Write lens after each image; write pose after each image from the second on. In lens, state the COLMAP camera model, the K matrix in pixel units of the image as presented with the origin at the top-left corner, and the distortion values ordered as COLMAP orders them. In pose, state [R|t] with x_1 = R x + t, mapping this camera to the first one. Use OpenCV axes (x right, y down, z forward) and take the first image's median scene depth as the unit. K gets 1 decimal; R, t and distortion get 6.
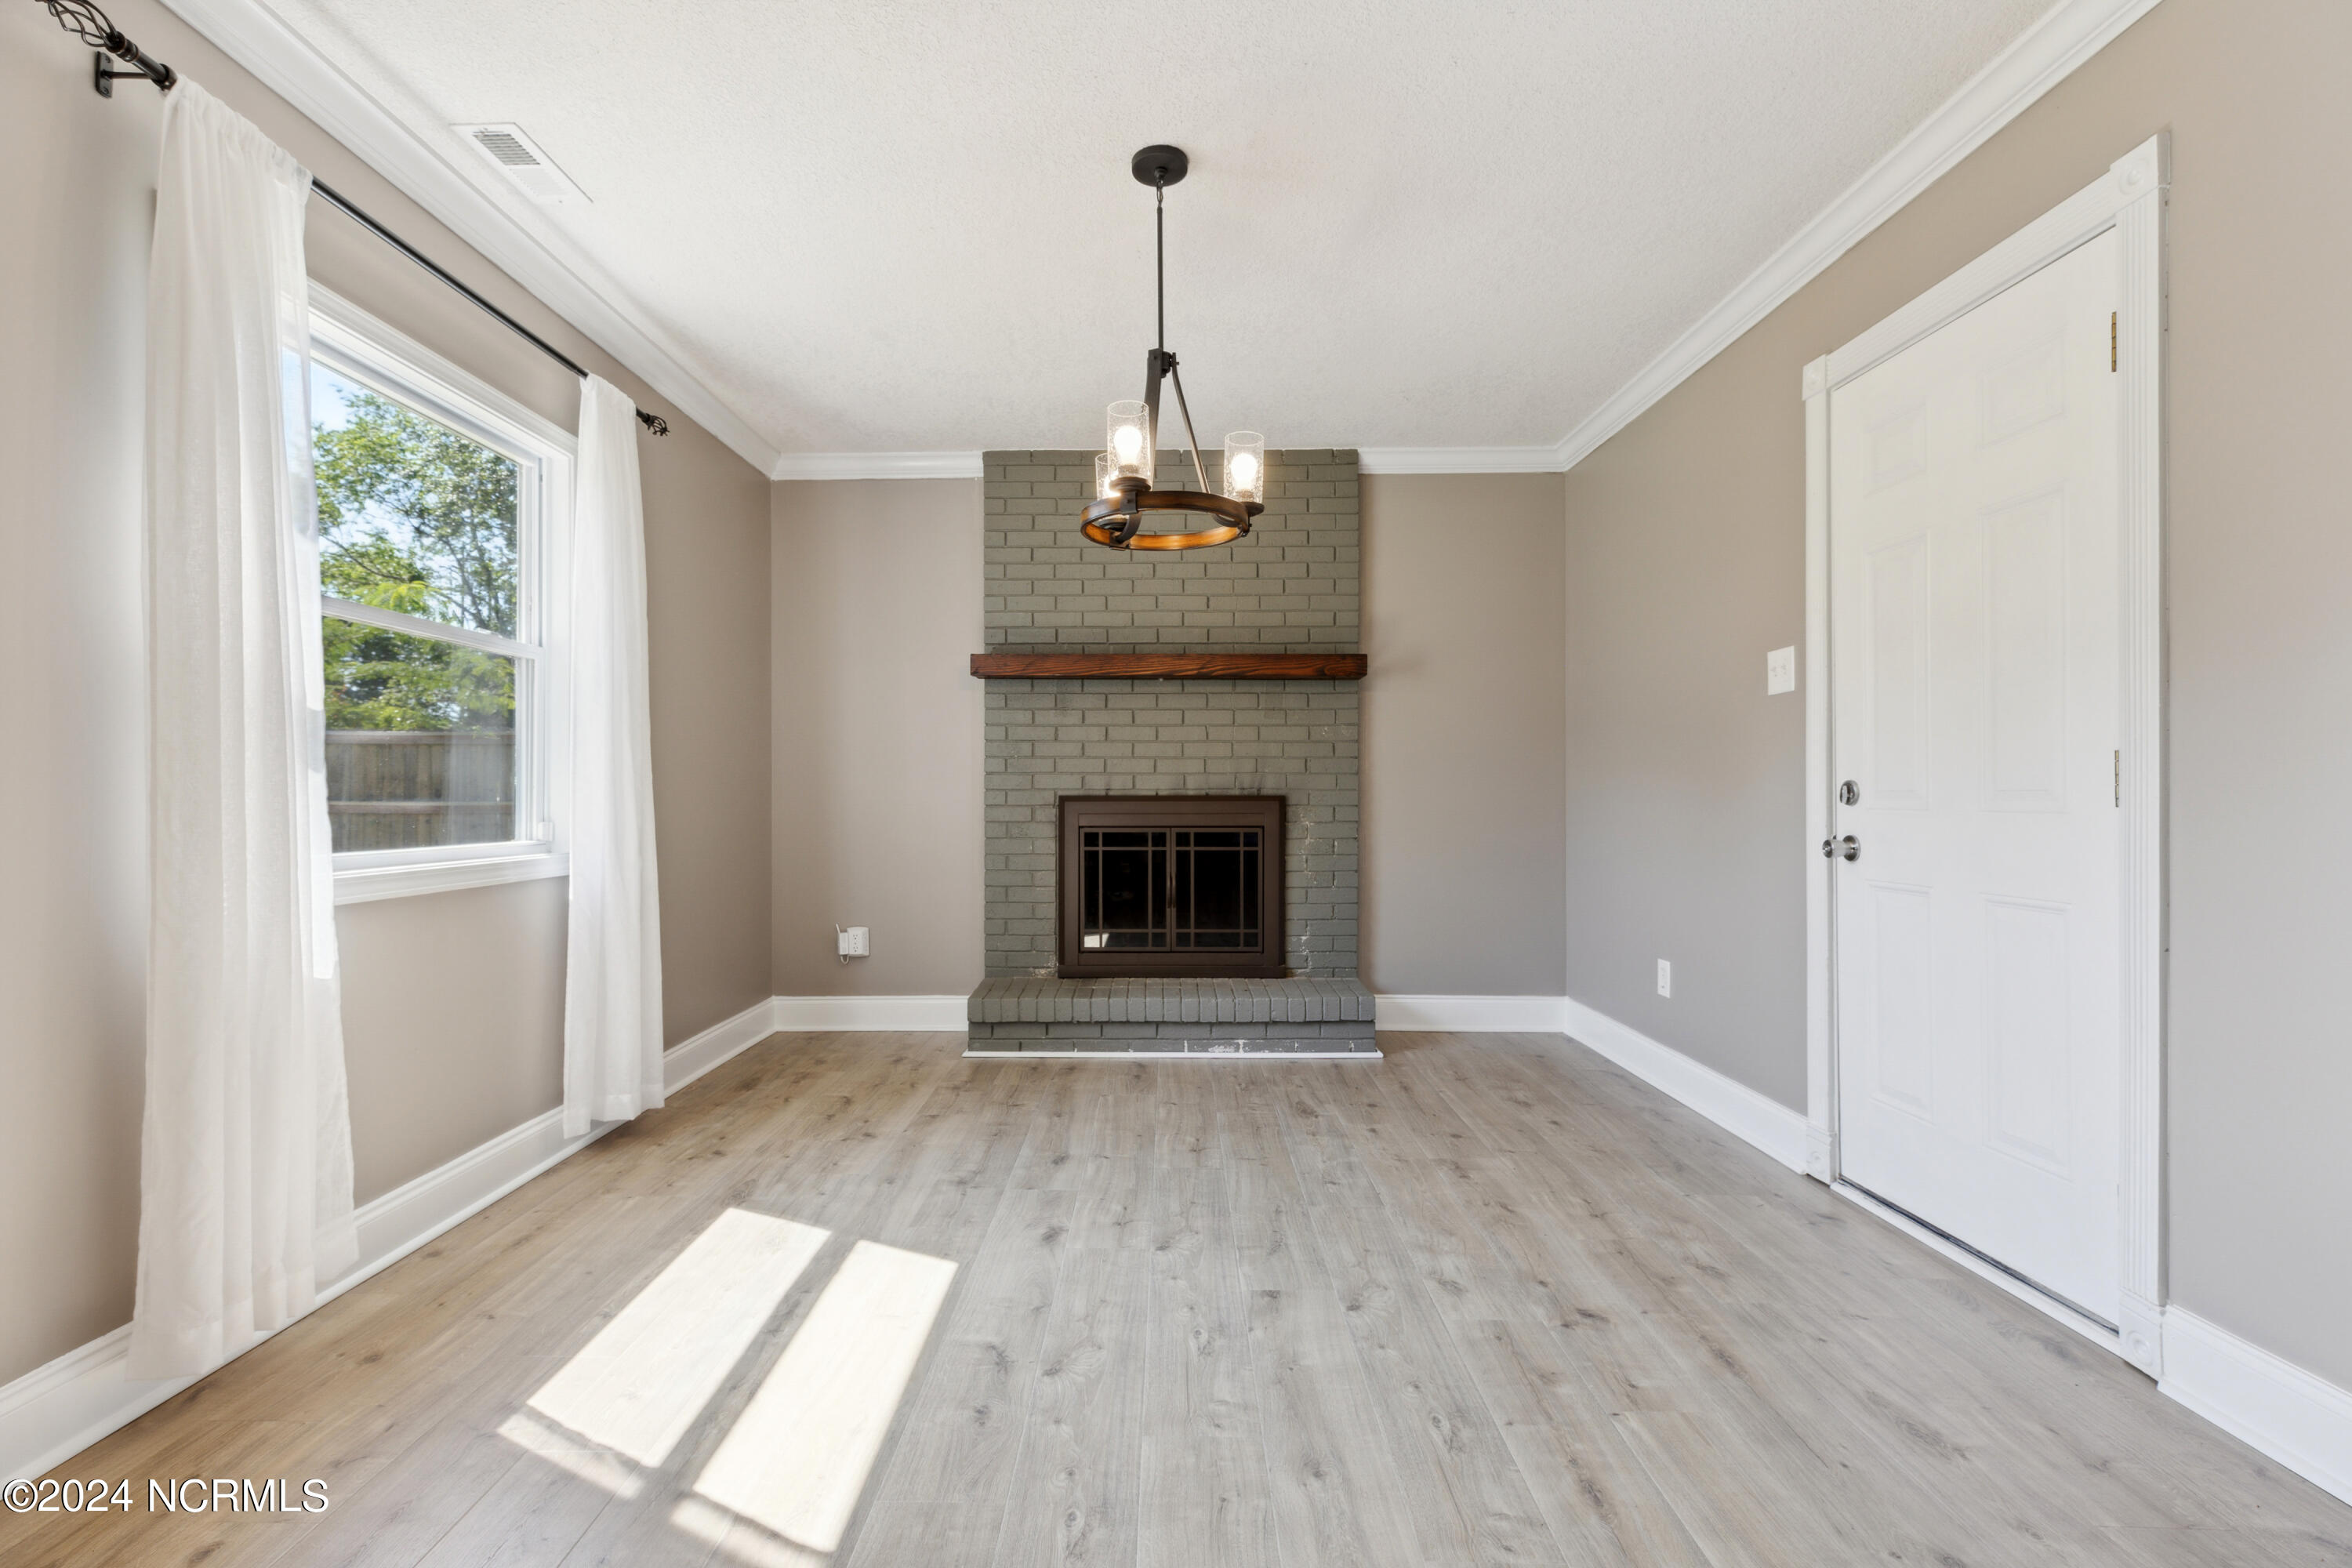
lens RADIAL K [[1065.1, 0, 1149.1], [0, 1065.1, 790.9], [0, 0, 1]] dist [0.008252, -0.002299]
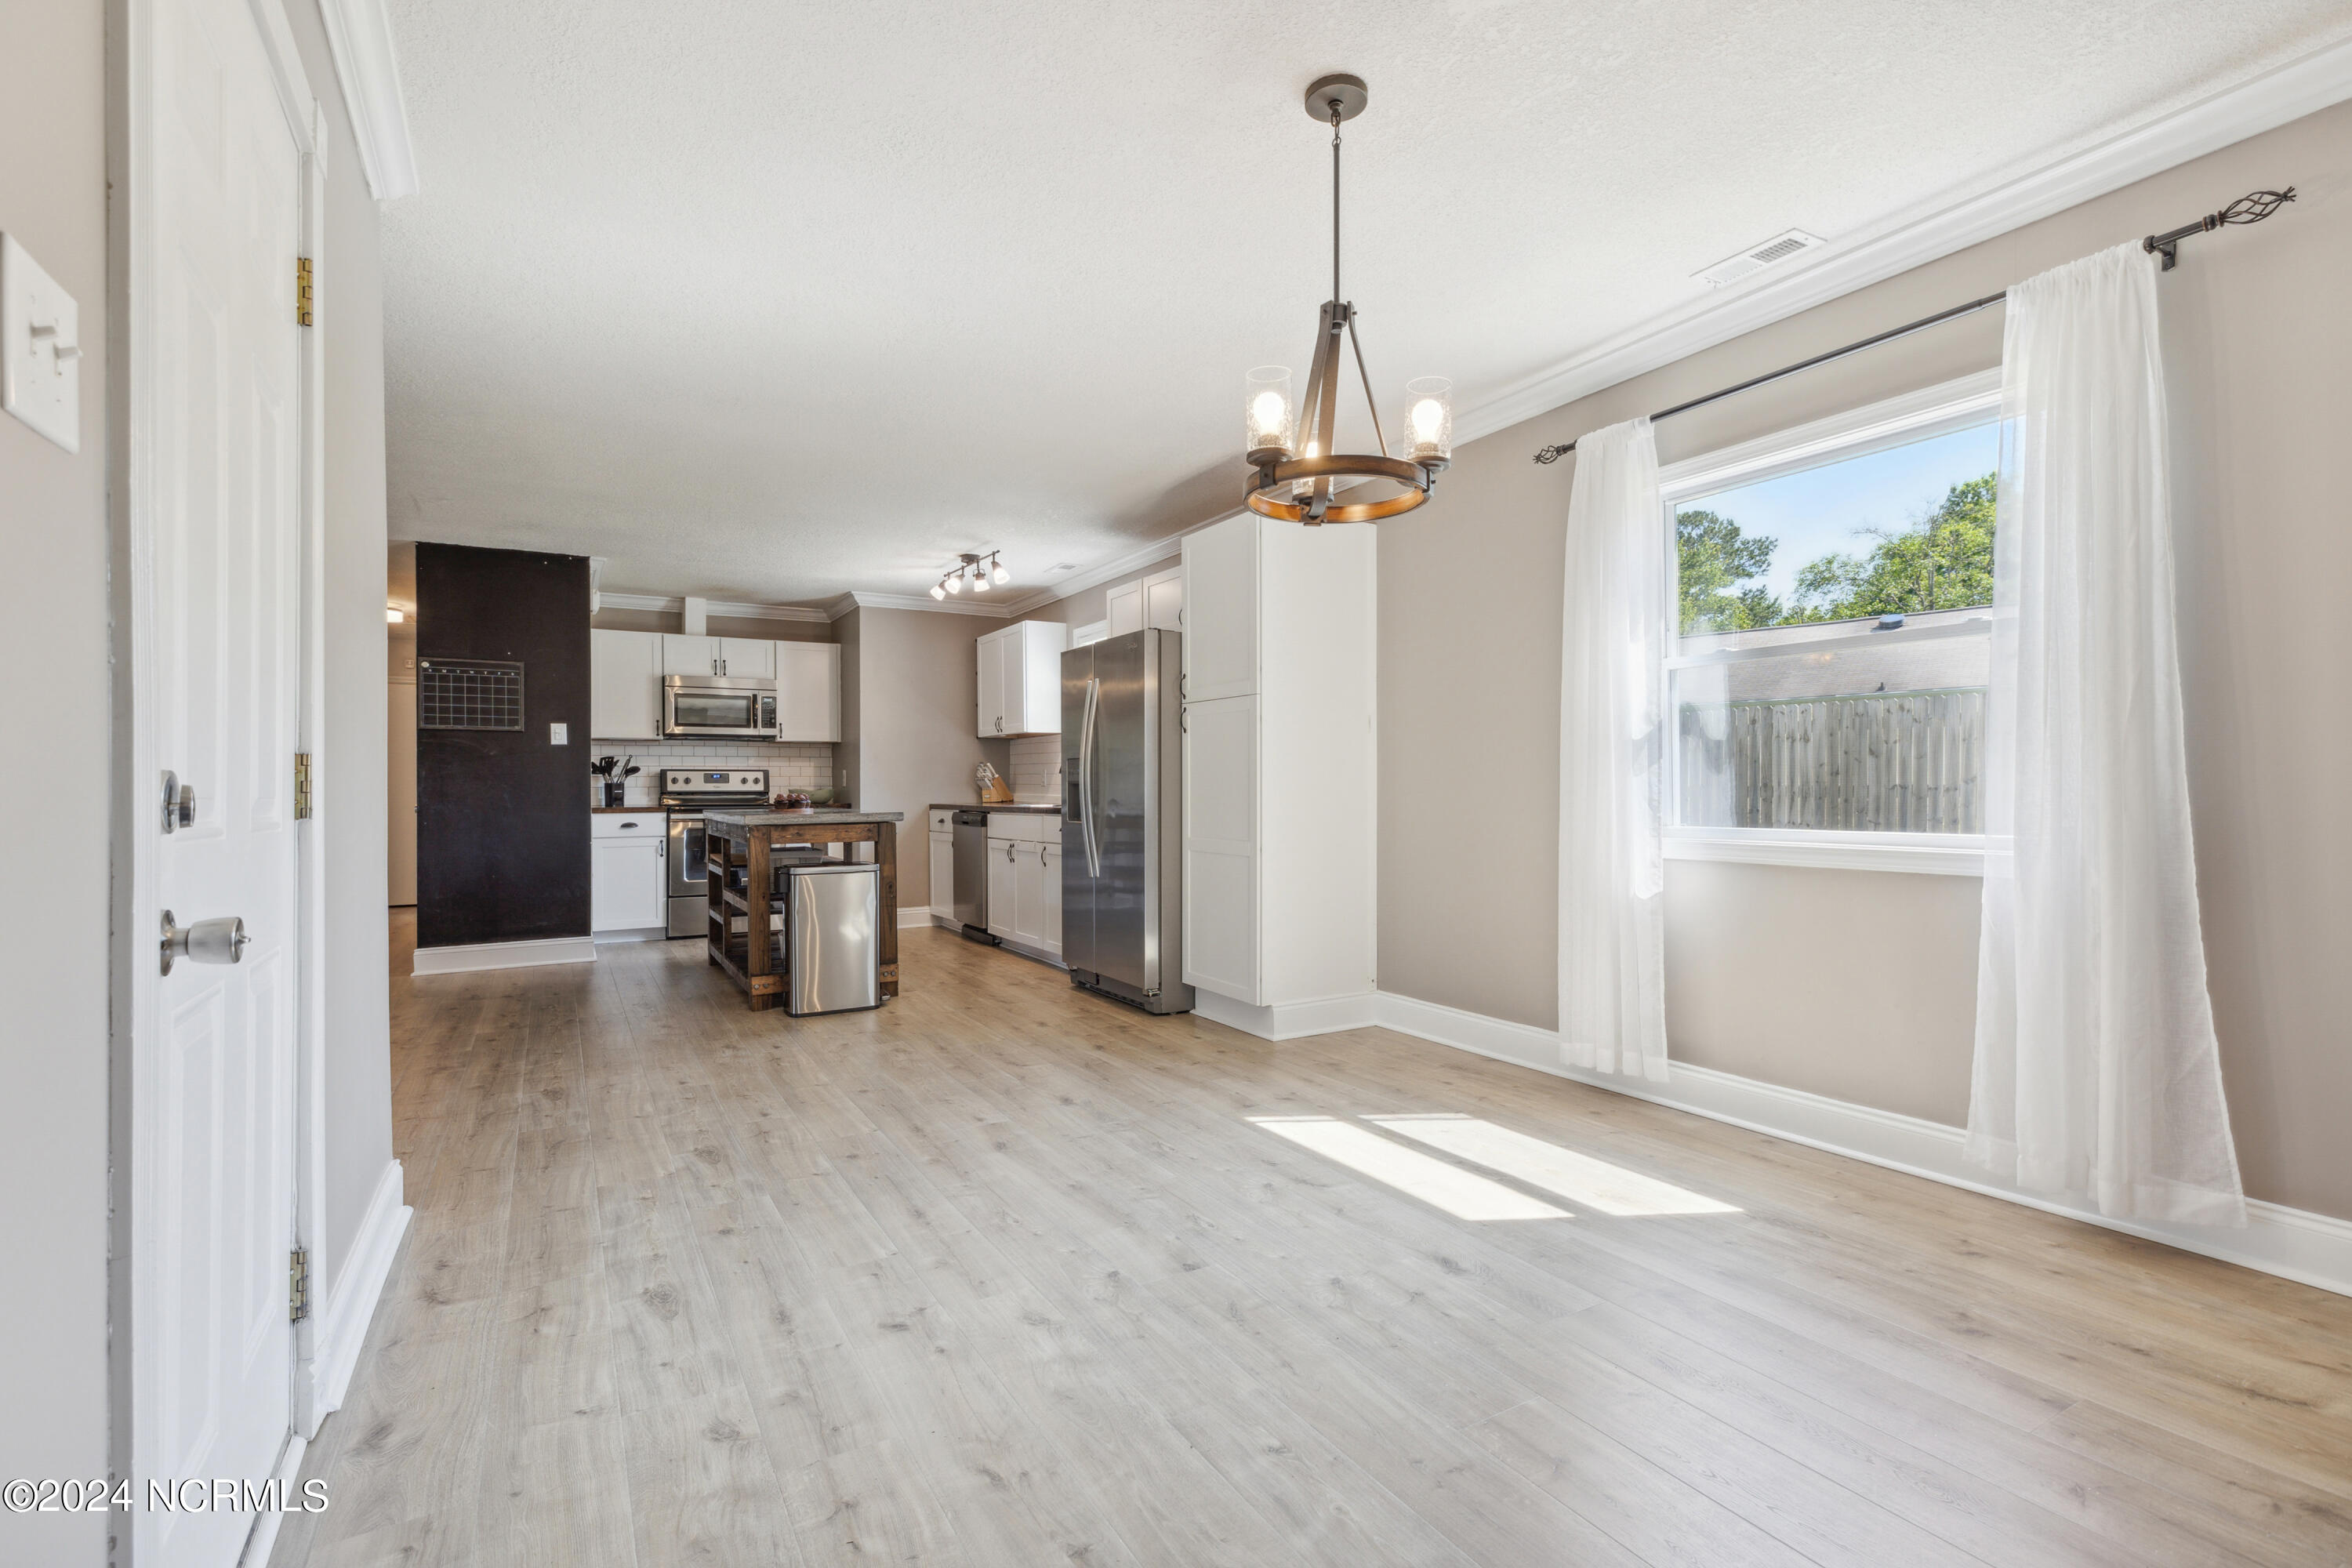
lens RADIAL K [[1065.1, 0, 1176.7], [0, 1065.1, 784.0], [0, 0, 1]] dist [0.008252, -0.002299]
pose [[-0.852657, 0.007001, -0.522423, 0.351991], [0.013055, 0.999884, -0.007908, 0.000964], [0.522307, -0.013563, -0.852650, 0.992085]]
